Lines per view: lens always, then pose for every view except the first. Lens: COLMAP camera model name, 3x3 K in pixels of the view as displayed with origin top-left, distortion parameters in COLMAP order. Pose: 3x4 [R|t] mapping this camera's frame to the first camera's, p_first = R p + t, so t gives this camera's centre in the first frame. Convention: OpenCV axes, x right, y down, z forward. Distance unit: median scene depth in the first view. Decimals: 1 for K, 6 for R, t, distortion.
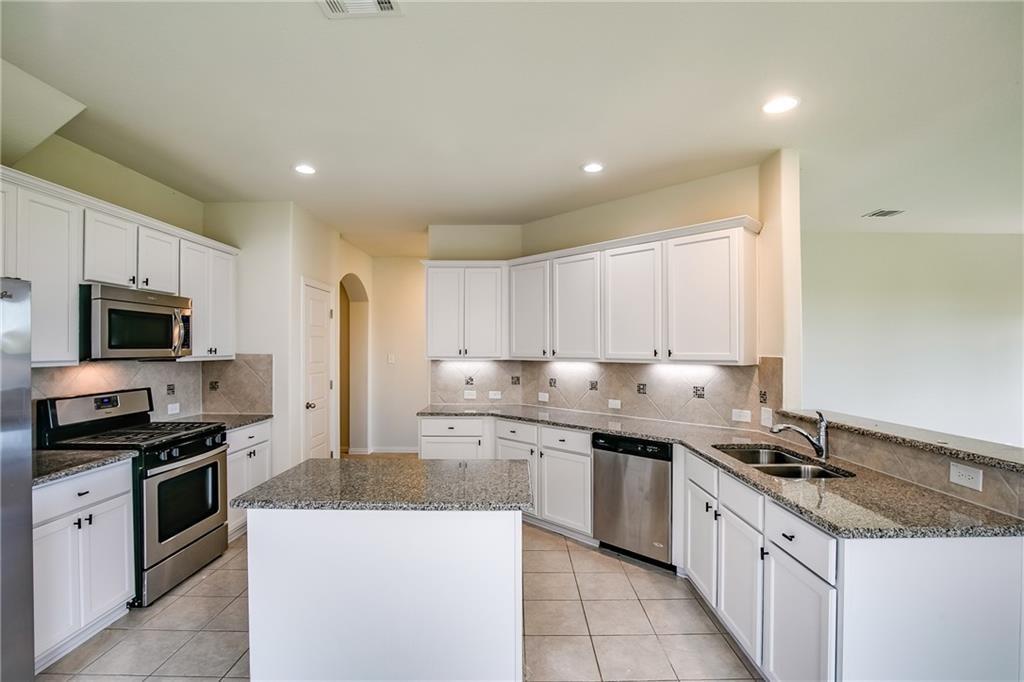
lens RADIAL K [[467.8, 0, 512.7], [0, 467.8, 346.8], [0, 0, 1]] dist [-0.024224, 0.000738]
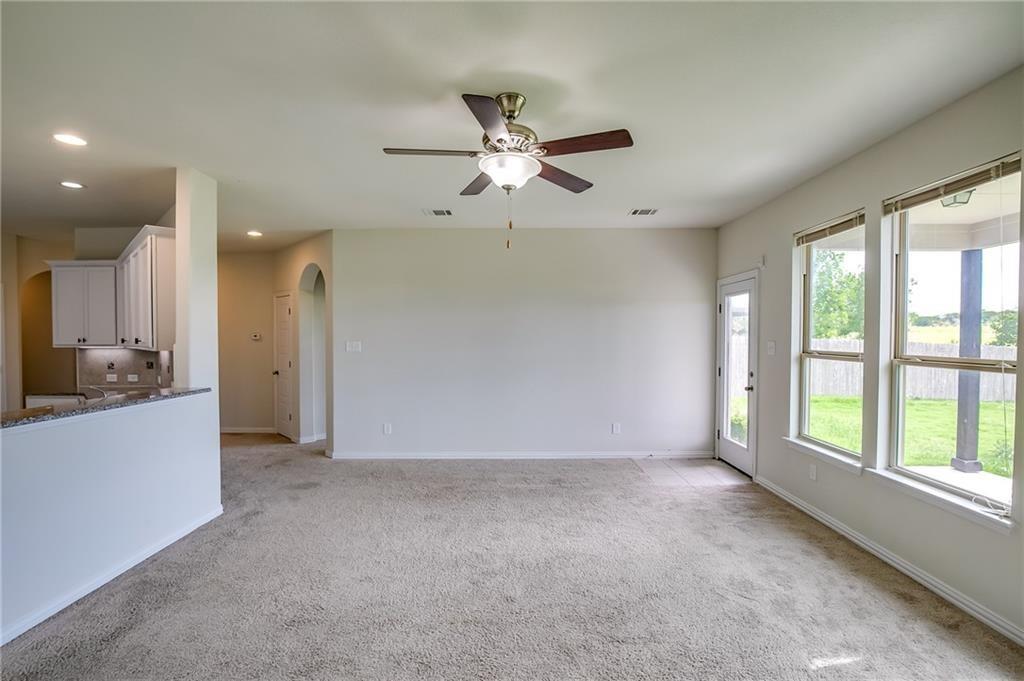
lens RADIAL K [[467.8, 0, 512.7], [0, 467.8, 346.3], [0, 0, 1]] dist [-0.024224, 0.000738]
pose [[0.999990, -0.003813, -0.002135, 1.276850], [0.003863, 0.999708, 0.023853, 0.003341], [0.002043, -0.023861, 0.999713, -0.167576]]
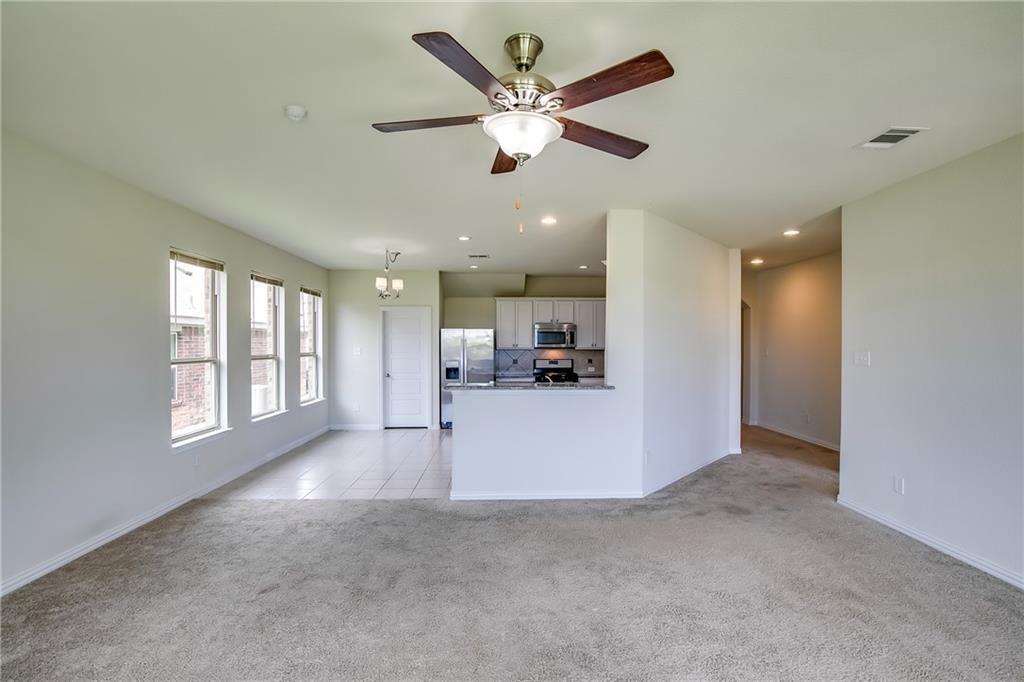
lens RADIAL K [[491.2, 0, 535.7], [0, 491.2, 341.8], [0, 0, 1]] dist [0.022292, 0.000292]
pose [[0.072802, -0.003415, -0.997341, 1.946550], [0.001394, 0.999994, -0.003323, -0.000253], [0.997345, -0.001148, 0.072806, 0.570060]]
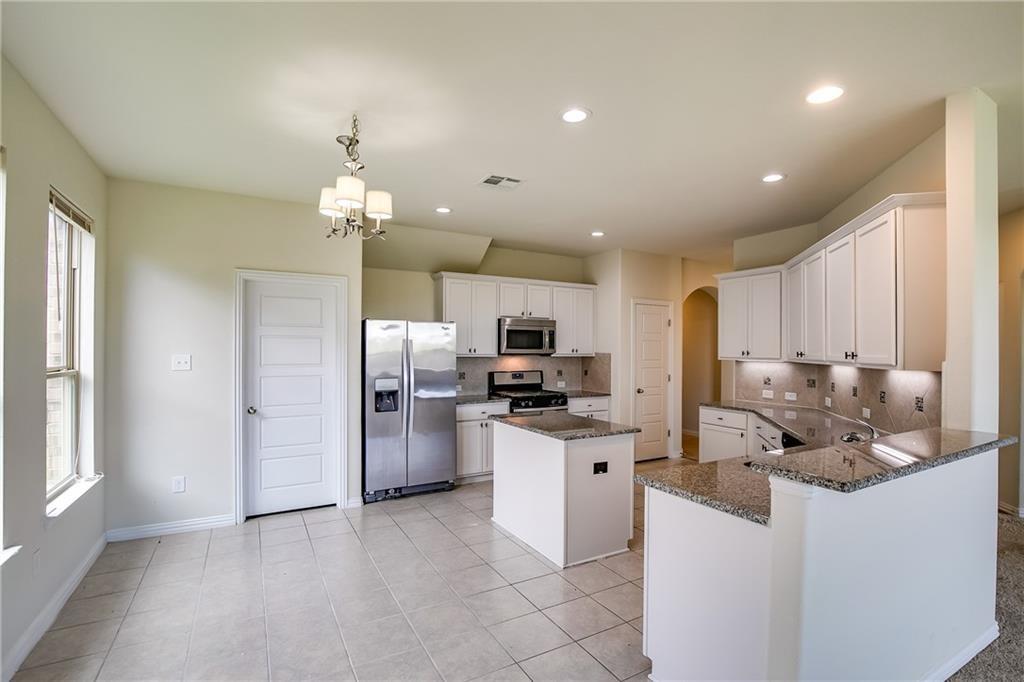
lens RADIAL K [[479.7, 0, 533.4], [0, 479.7, 347.6], [0, 0, 1]] dist [-0.016873, 0.000129]
pose [[0.521425, -0.000582, -0.853297, 0.791802], [-0.003525, 0.999990, -0.002836, 0.003608], [0.853290, 0.004487, 0.521417, -0.017684]]
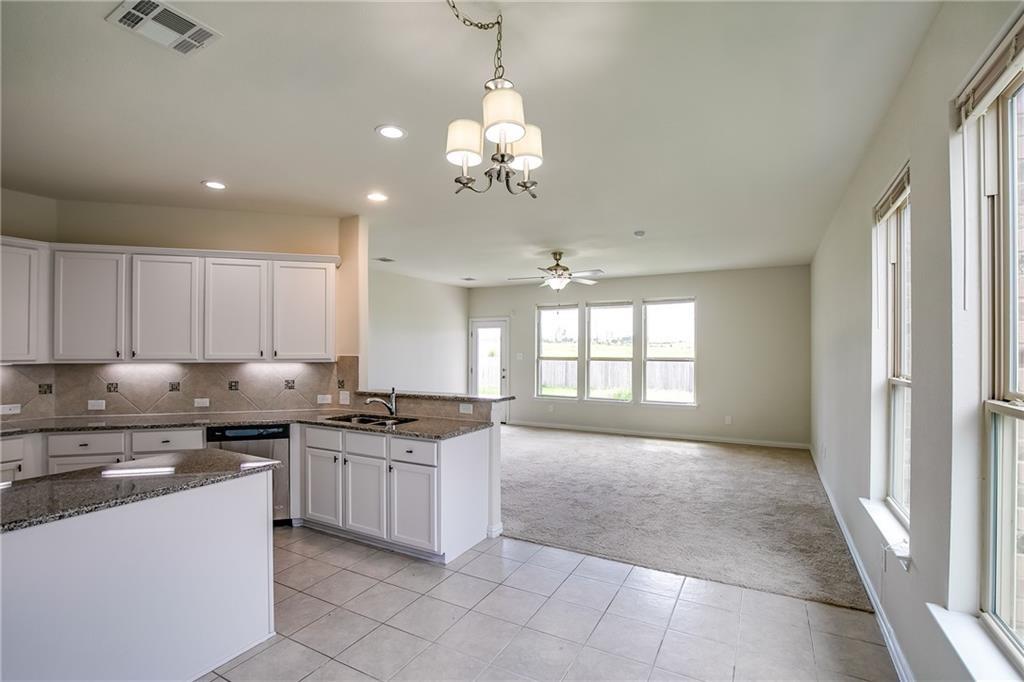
lens RADIAL K [[467.8, 0, 512.7], [0, 467.8, 346.8], [0, 0, 1]] dist [-0.024224, 0.000738]
pose [[0.480345, 0.004883, 0.877066, -0.429413], [-0.004344, 0.999985, -0.003188, -0.003004], [-0.877069, -0.002278, 0.480359, -0.133303]]
